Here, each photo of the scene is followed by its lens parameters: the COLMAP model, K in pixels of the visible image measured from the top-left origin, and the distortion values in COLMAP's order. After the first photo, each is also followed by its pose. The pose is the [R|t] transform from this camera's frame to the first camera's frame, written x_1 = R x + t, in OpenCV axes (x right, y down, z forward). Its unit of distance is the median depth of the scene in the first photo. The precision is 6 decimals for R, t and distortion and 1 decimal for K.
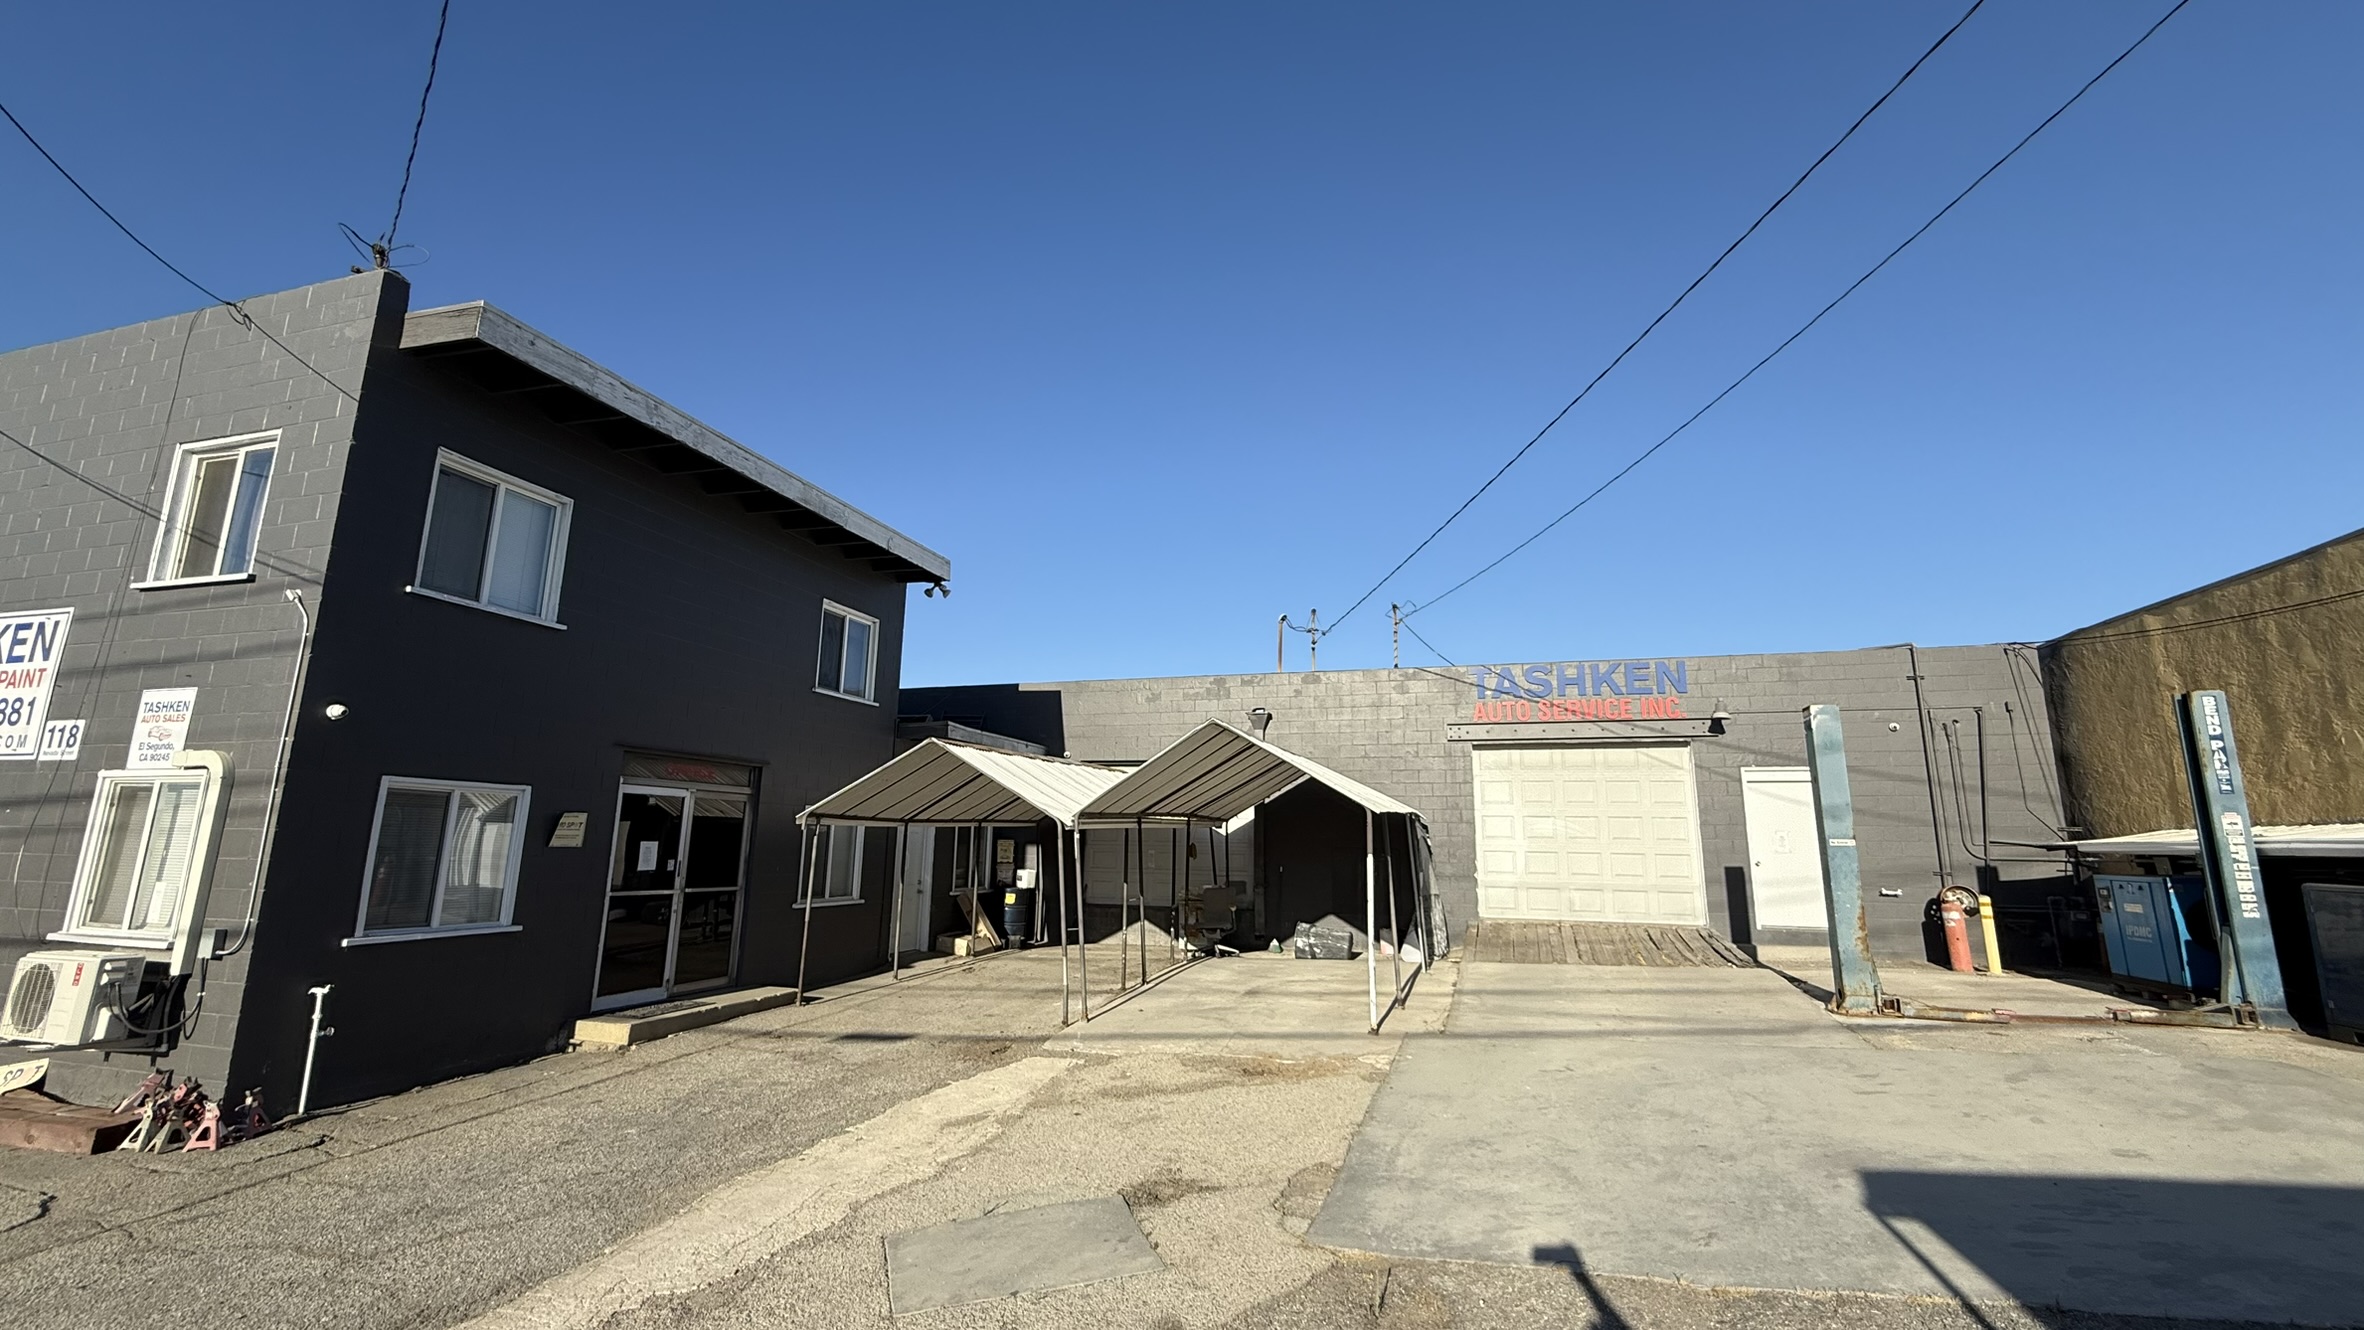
lens RADIAL K [[950.3, 0, 1192.4], [0, 950.3, 667.1], [0, 0, 1]] dist [0.001239, -0.000565]
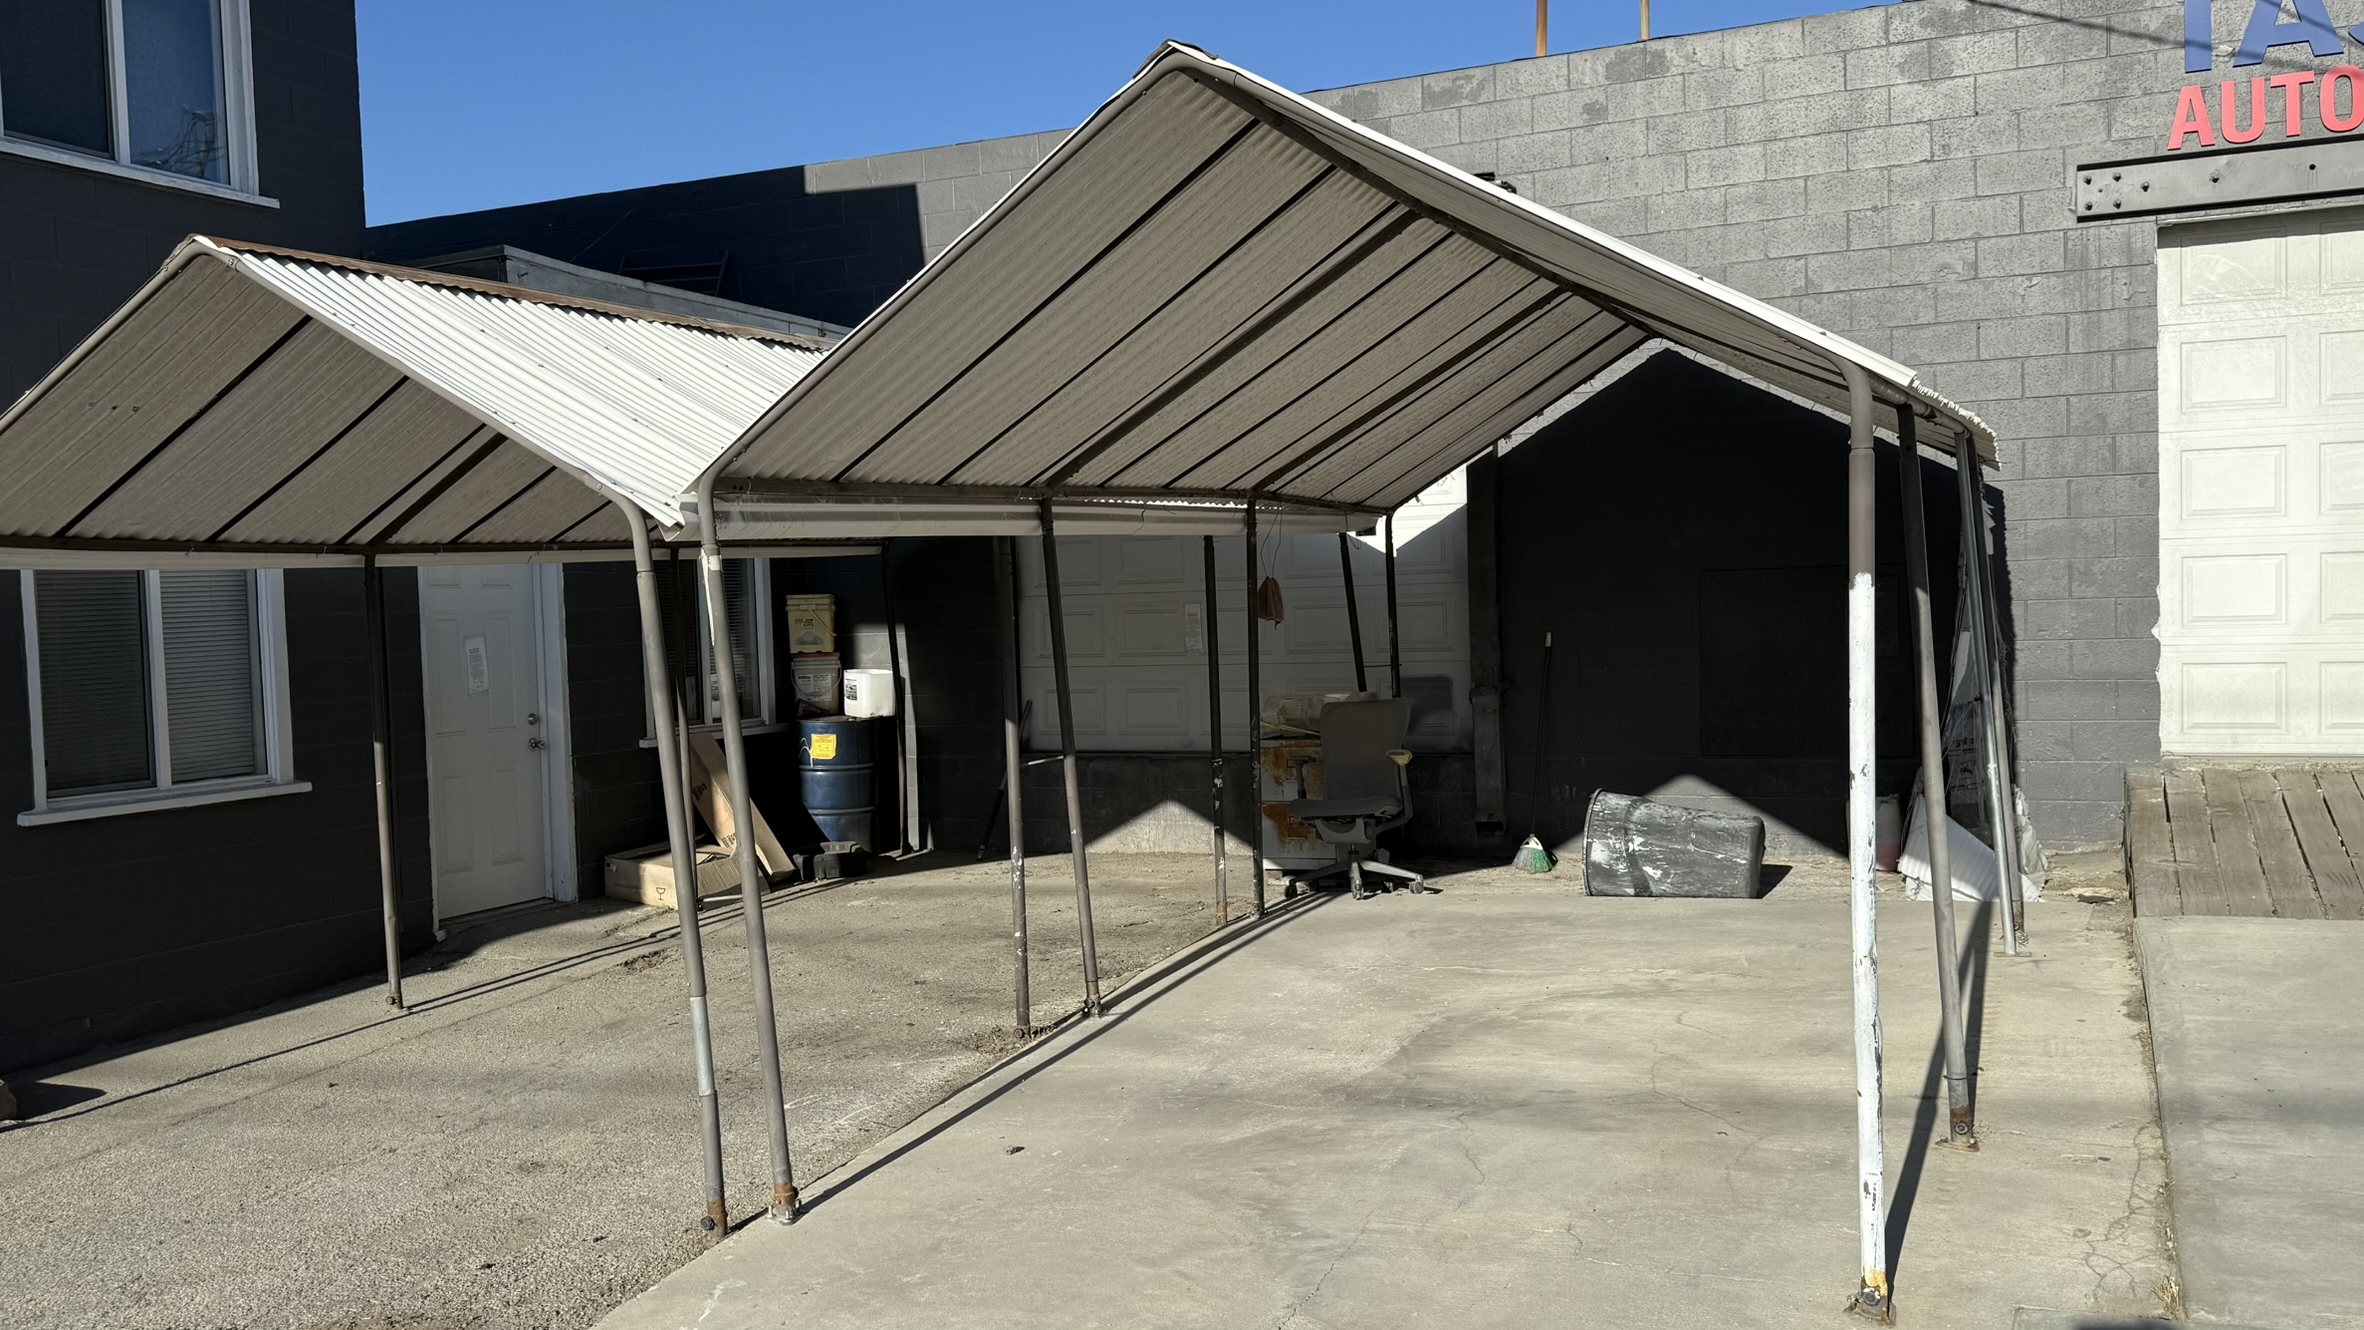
lens RADIAL K [[1898.5, 0, 1180.3], [0, 1898.5, 714.5], [0, 0, 1]] dist [0.071319, -0.015171]
pose [[0.990913, -0.038810, -0.128784, 0.051724], [0.069184, 0.968165, 0.240562, 0.065775], [0.115348, -0.247285, 0.962052, 0.324453]]
